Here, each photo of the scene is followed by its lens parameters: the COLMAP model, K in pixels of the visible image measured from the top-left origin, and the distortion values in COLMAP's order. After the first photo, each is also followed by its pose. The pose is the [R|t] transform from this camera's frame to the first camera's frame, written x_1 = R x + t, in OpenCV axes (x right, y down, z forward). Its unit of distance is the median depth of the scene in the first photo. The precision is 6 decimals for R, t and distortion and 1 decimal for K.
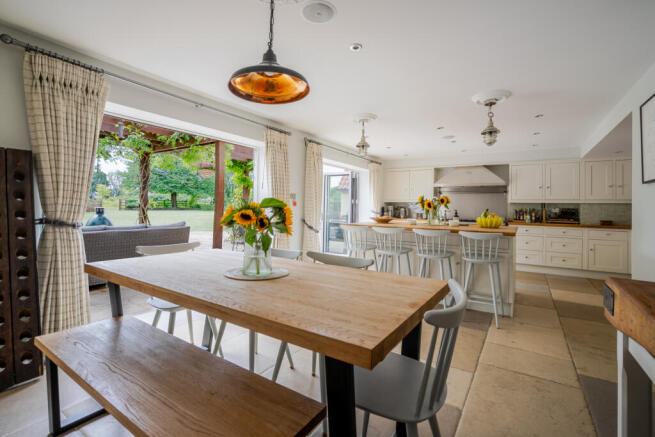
lens RADIAL K [[297.5, 0, 334.7], [0, 297.5, 205.0], [0, 0, 1]] dist [-0.024077, 0.005274]
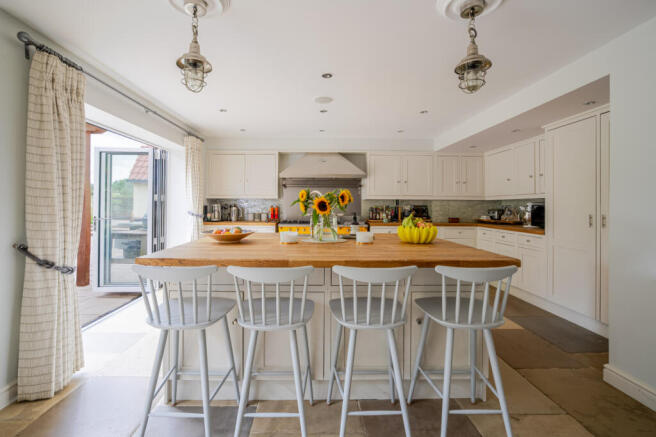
lens RADIAL K [[297.9, 0, 319.5], [0, 297.9, 205.6], [0, 0, 1]] dist [-0.024077, 0.005274]
pose [[0.835363, -0.015090, 0.549491, 0.008975], [0.004163, 0.999768, 0.021126, -0.008136], [-0.549682, -0.015361, 0.835232, 0.367637]]
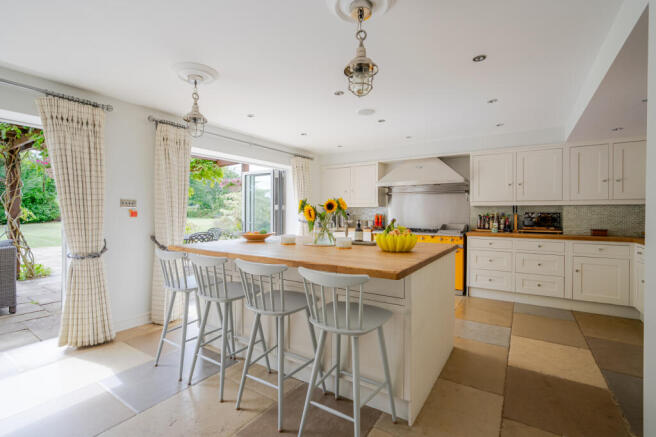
lens RADIAL K [[297.9, 0, 330.2], [0, 297.9, 216.5], [0, 0, 1]] dist [-0.024077, 0.005274]
pose [[0.999837, -0.017689, -0.003589, 0.242860], [0.017768, 0.999567, 0.023464, -0.004676], [0.003173, -0.023524, 0.999718, 0.250450]]
